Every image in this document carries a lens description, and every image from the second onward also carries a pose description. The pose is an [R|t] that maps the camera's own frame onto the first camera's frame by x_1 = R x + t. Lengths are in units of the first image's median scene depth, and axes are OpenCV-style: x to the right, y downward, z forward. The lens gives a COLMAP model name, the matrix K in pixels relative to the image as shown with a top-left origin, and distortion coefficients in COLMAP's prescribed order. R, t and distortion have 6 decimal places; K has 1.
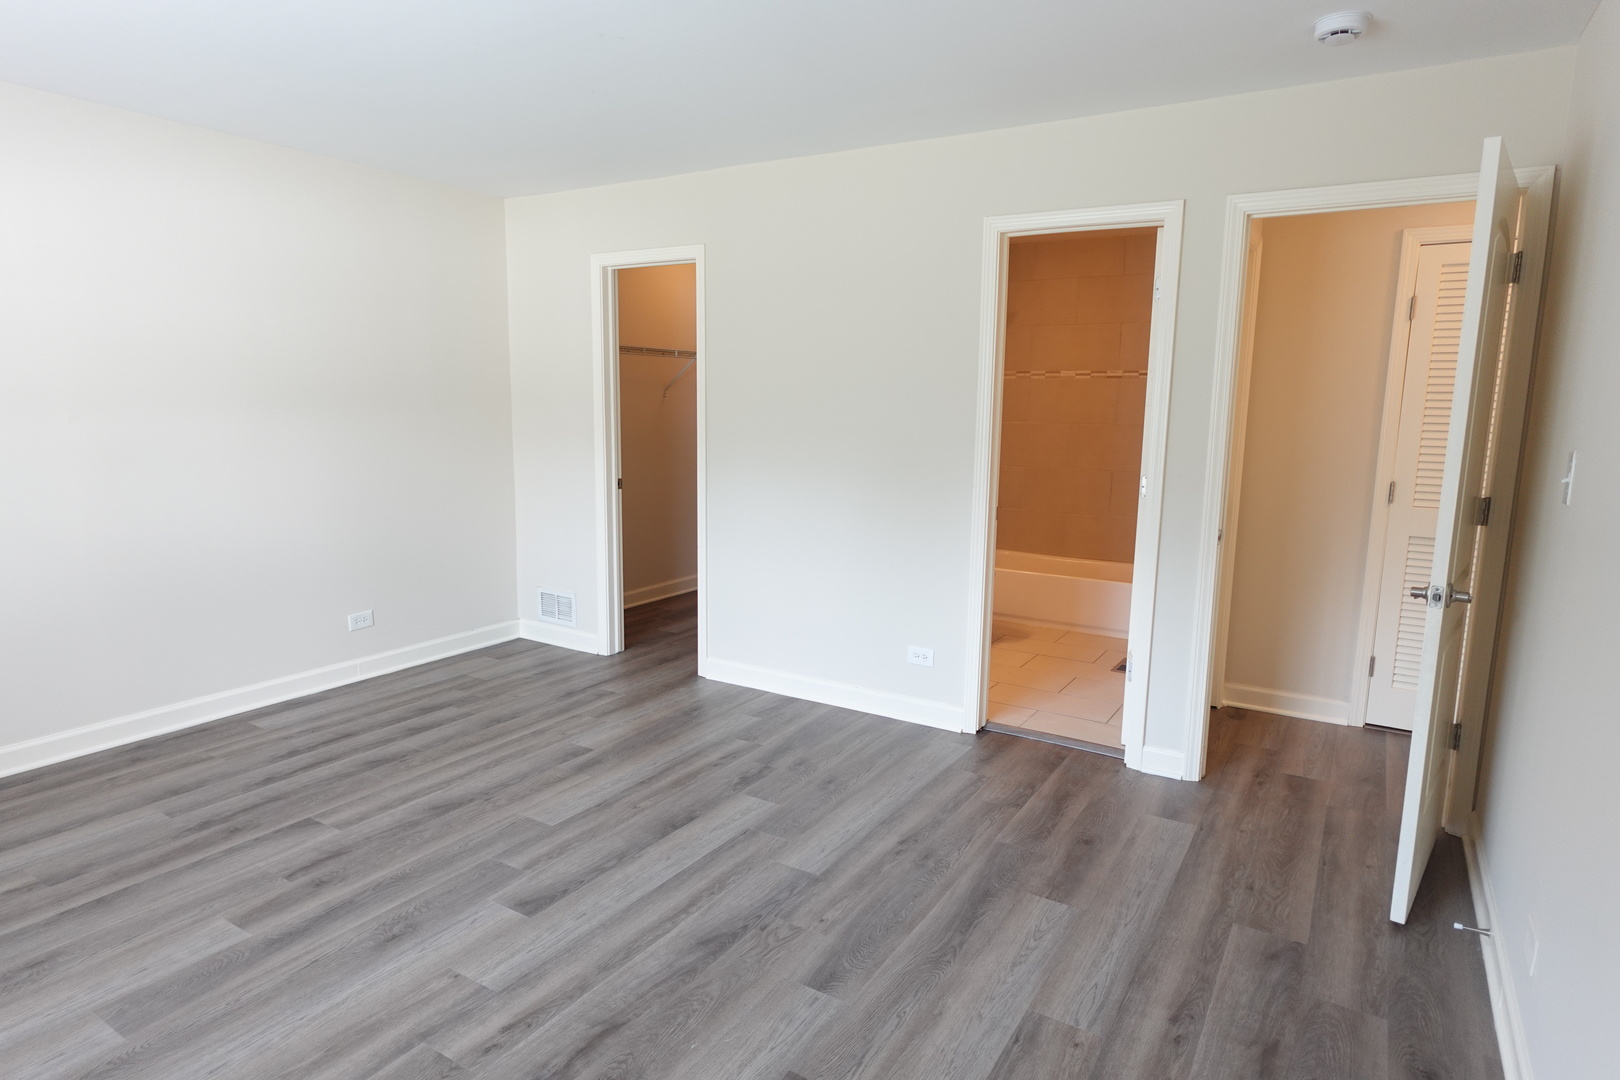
lens RADIAL K [[914.4, 0, 812.4], [0, 914.4, 541.6], [0, 0, 1]] dist [-0.004839, 0.003318]
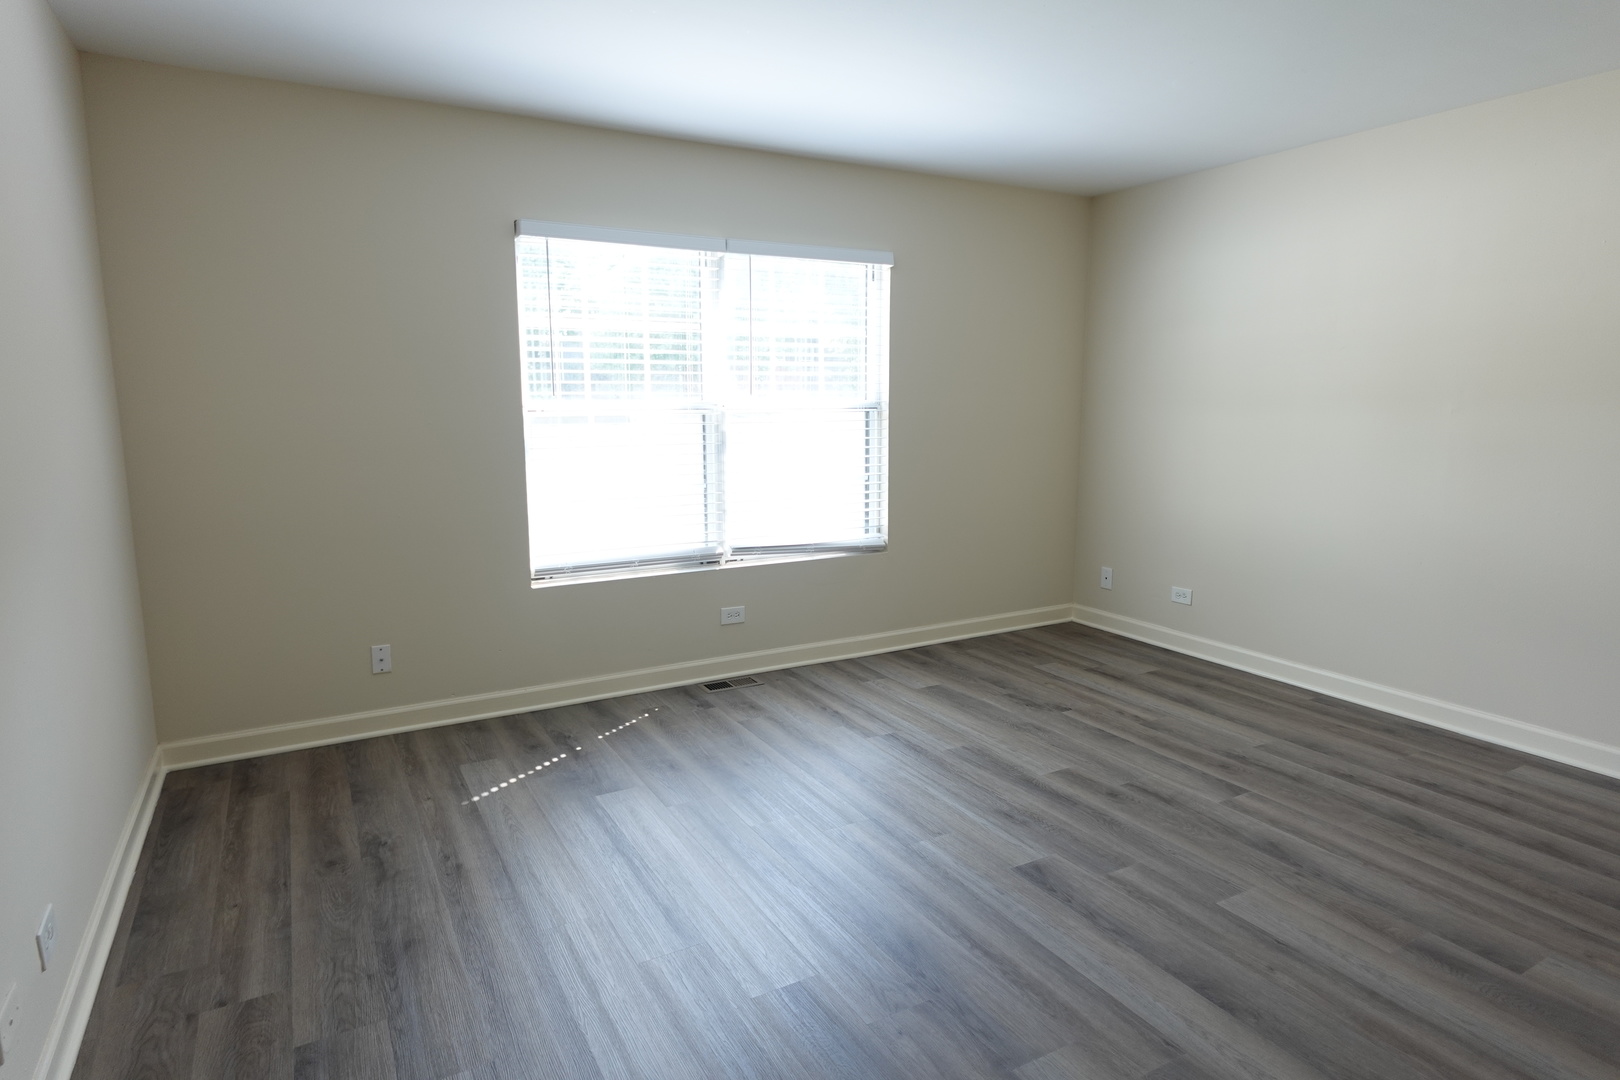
lens RADIAL K [[914.4, 0, 812.4], [0, 914.4, 541.6], [0, 0, 1]] dist [-0.004839, 0.003318]
pose [[-0.483672, 0.131874, -0.865257, 0.558051], [-0.137163, 0.964949, 0.223741, -0.139909], [0.864435, 0.226898, -0.448631, 0.957253]]
